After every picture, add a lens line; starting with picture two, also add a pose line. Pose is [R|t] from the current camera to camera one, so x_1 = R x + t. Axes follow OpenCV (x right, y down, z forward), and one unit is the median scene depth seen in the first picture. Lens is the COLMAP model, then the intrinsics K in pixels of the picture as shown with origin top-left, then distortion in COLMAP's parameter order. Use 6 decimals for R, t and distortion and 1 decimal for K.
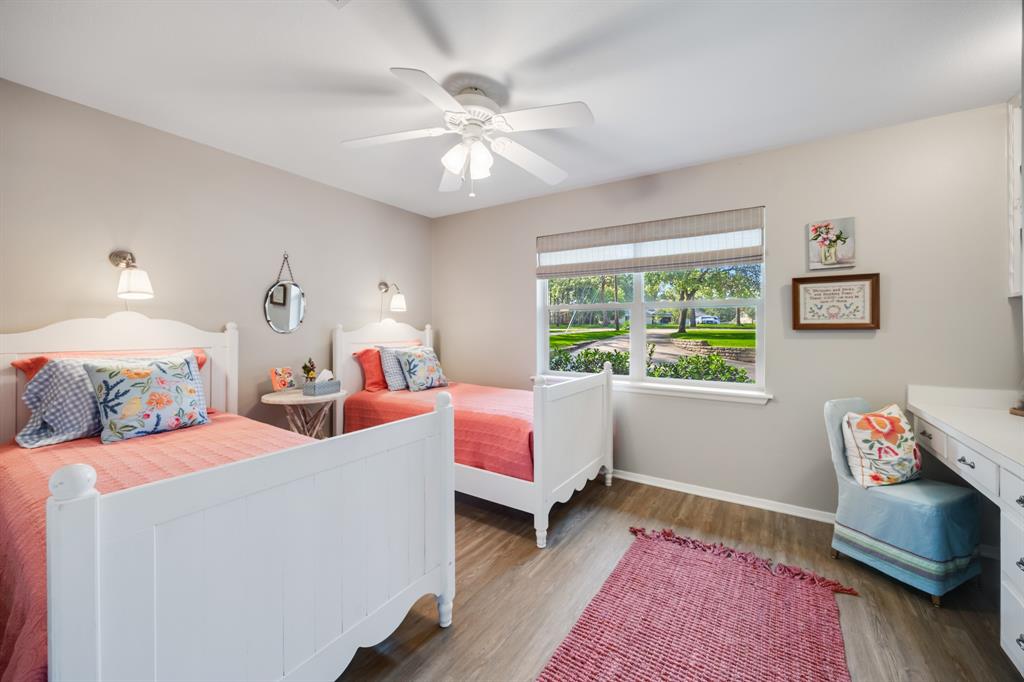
lens RADIAL K [[393.6, 0, 515.0], [0, 393.6, 338.2], [0, 0, 1]] dist [0.000466, 0.000051]
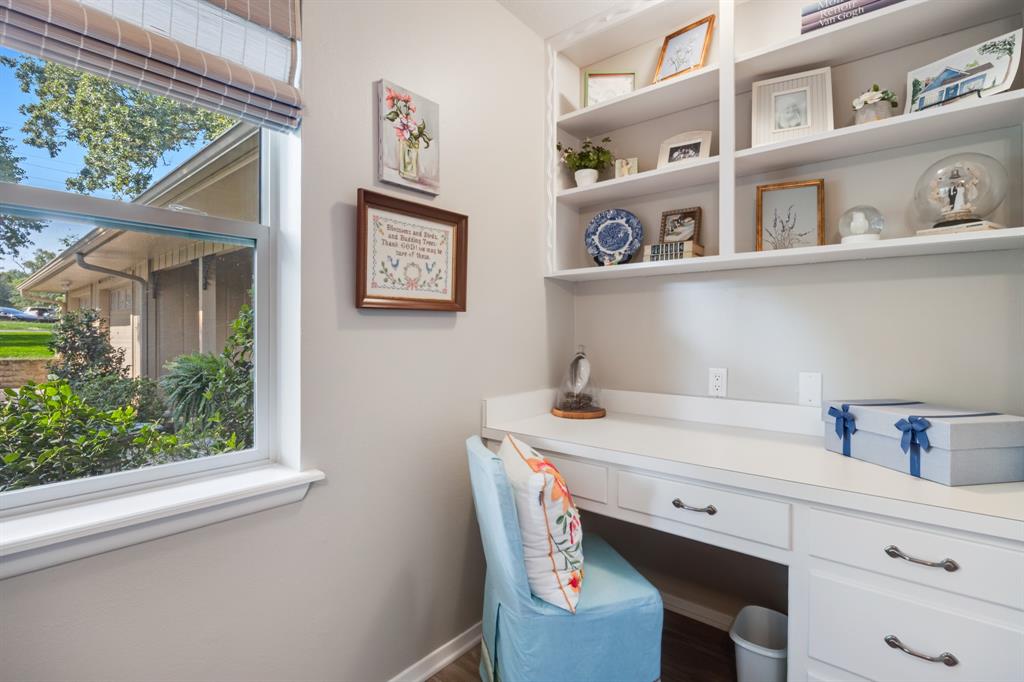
lens RADIAL K [[476.5, 0, 513.9], [0, 476.5, 332.2], [0, 0, 1]] dist [-0.020507, -0.000140]
pose [[0.114765, -0.001811, 0.993391, 0.213977], [0.023559, 0.999722, -0.000899, 0.009973], [-0.993113, 0.023506, 0.114776, 0.806045]]
